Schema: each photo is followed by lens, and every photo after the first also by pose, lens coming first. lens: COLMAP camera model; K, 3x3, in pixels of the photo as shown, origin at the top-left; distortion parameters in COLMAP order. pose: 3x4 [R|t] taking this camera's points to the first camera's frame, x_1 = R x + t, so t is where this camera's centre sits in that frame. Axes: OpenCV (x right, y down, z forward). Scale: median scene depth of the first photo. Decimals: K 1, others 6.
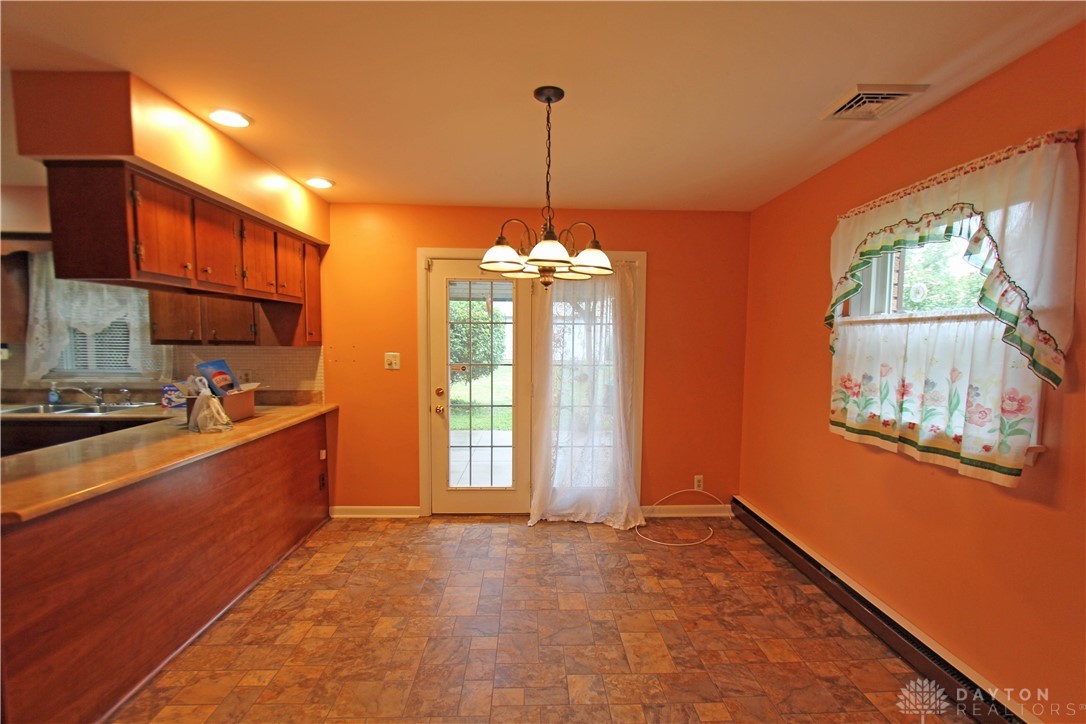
lens RADIAL K [[497.6, 0, 550.7], [0, 497.6, 367.2], [0, 0, 1]] dist [-0.019768, -0.000045]
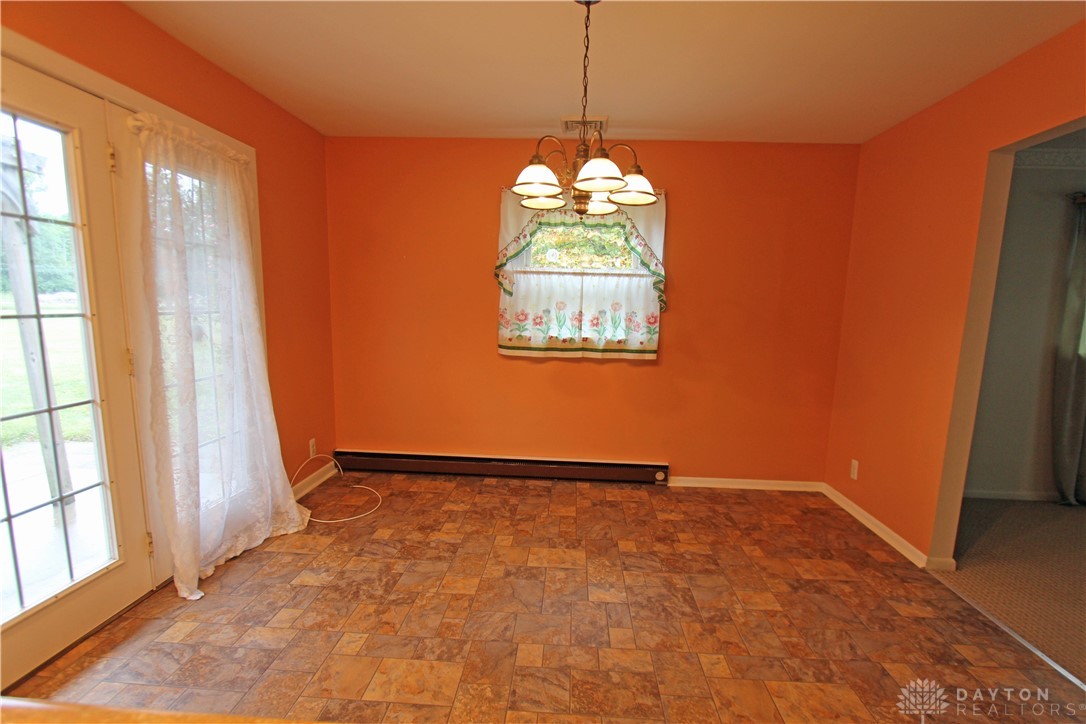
lens RADIAL K [[497.6, 0, 552.8], [0, 497.6, 371.5], [0, 0, 1]] dist [-0.019768, -0.000045]
pose [[0.091436, -0.139254, 0.986026, -0.795740], [0.029421, 0.990120, 0.137104, -0.004609], [-0.995376, 0.016474, 0.094630, 0.818485]]
